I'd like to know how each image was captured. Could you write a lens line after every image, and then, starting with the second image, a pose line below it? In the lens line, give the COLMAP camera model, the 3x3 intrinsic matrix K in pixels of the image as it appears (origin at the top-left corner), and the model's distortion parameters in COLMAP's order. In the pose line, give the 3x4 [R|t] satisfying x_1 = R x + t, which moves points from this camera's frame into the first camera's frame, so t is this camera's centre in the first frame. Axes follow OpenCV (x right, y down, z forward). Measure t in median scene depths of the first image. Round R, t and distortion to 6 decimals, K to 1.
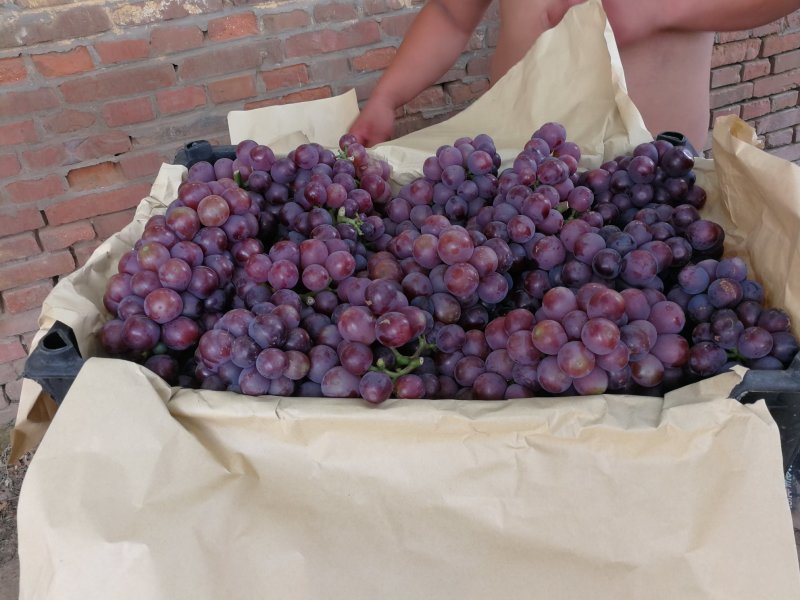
lens RADIAL K [[699.1, 0, 399.8], [0, 699.1, 269.1], [0, 0, 1]] dist [-0.003392, -0.010855]
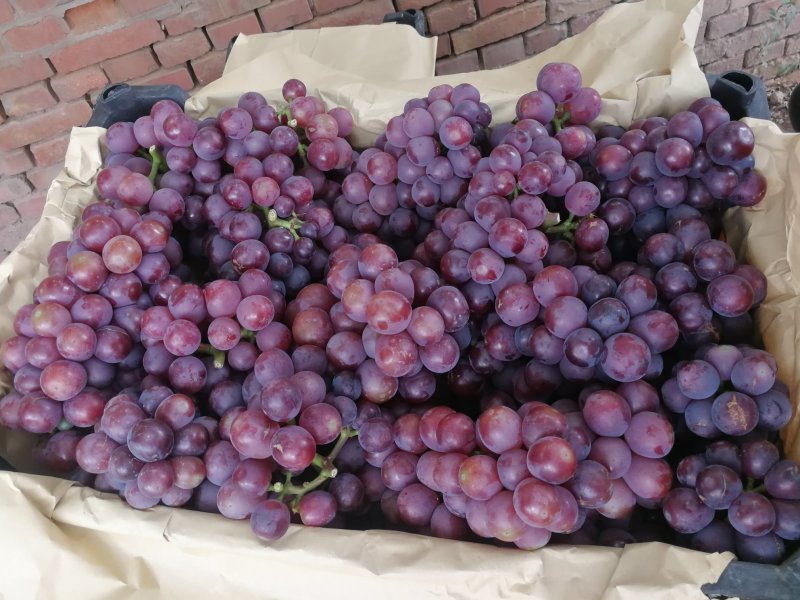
lens RADIAL K [[699.1, 0, 399.8], [0, 699.1, 269.1], [0, 0, 1]] dist [-0.003392, -0.010855]
pose [[0.989057, 0.018200, -0.146404, 0.176563], [0.037308, 0.929252, 0.367557, -0.308904], [0.142736, -0.368997, 0.918405, 0.263961]]
